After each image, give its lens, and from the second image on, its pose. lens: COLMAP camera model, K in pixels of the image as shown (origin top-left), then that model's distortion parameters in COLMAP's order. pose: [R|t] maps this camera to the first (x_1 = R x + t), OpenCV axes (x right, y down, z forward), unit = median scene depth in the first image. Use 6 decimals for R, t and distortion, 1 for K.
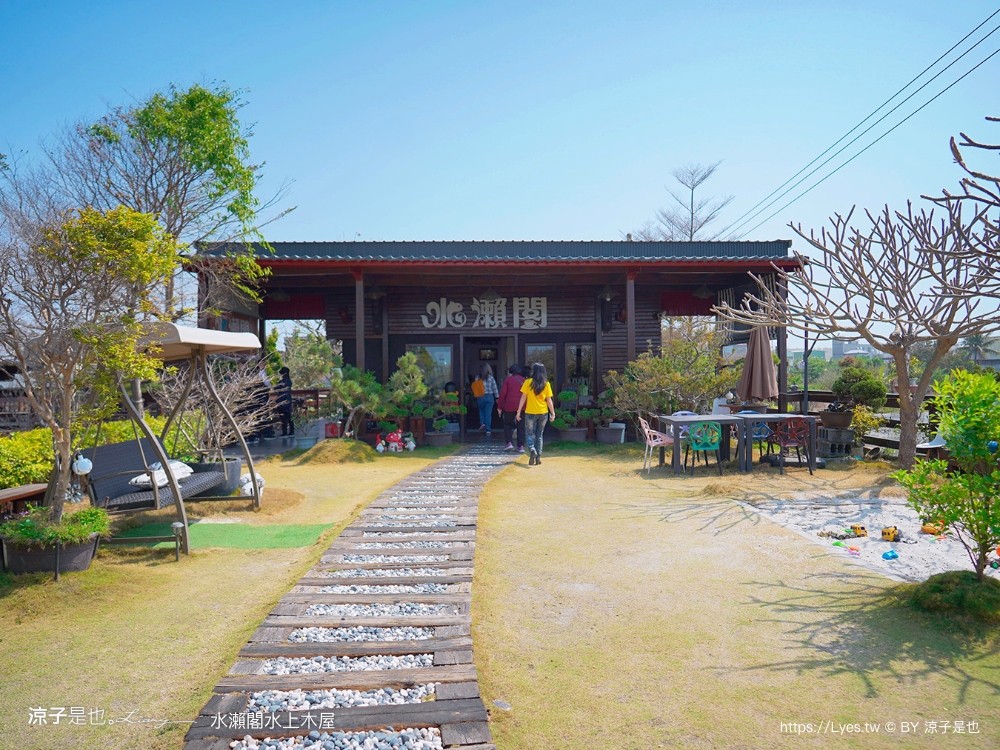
lens RADIAL K [[742.7, 0, 500.0], [0, 742.7, 375.0], [0, 0, 1]] dist [-0.027451, -0.001056]
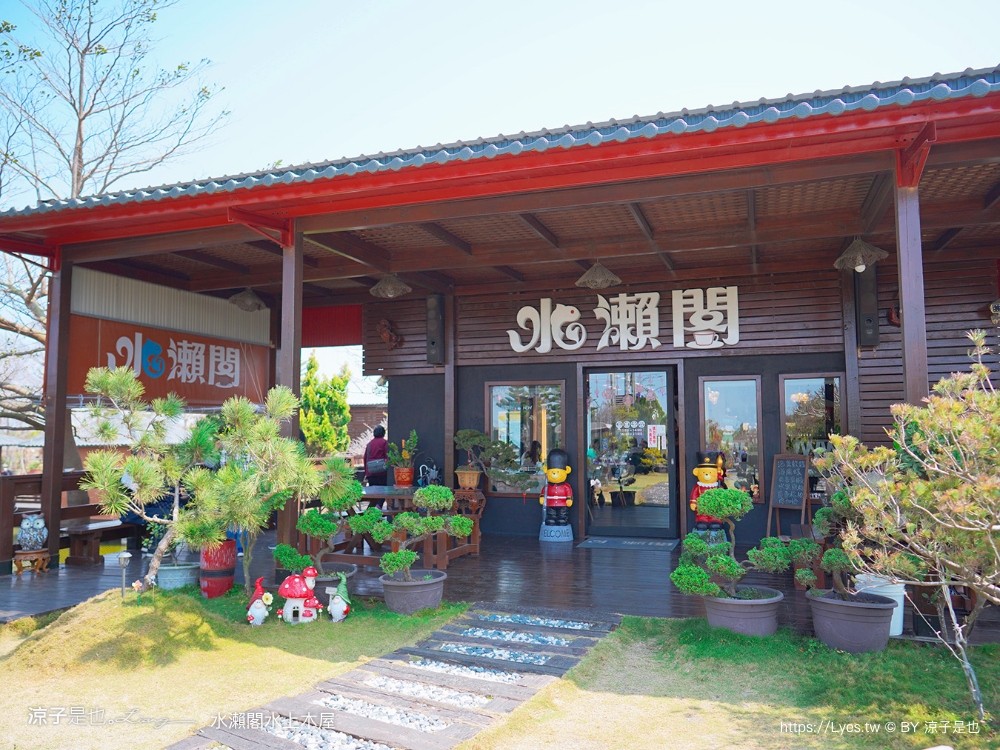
lens RADIAL K [[742.7, 0, 500.0], [0, 742.7, 375.0], [0, 0, 1]] dist [-0.027451, -0.001056]
pose [[0.933355, -0.021827, -0.358290, 0.091582], [-0.003834, 0.997486, -0.070755, -0.006277], [0.358934, 0.067413, 0.930925, 0.467979]]
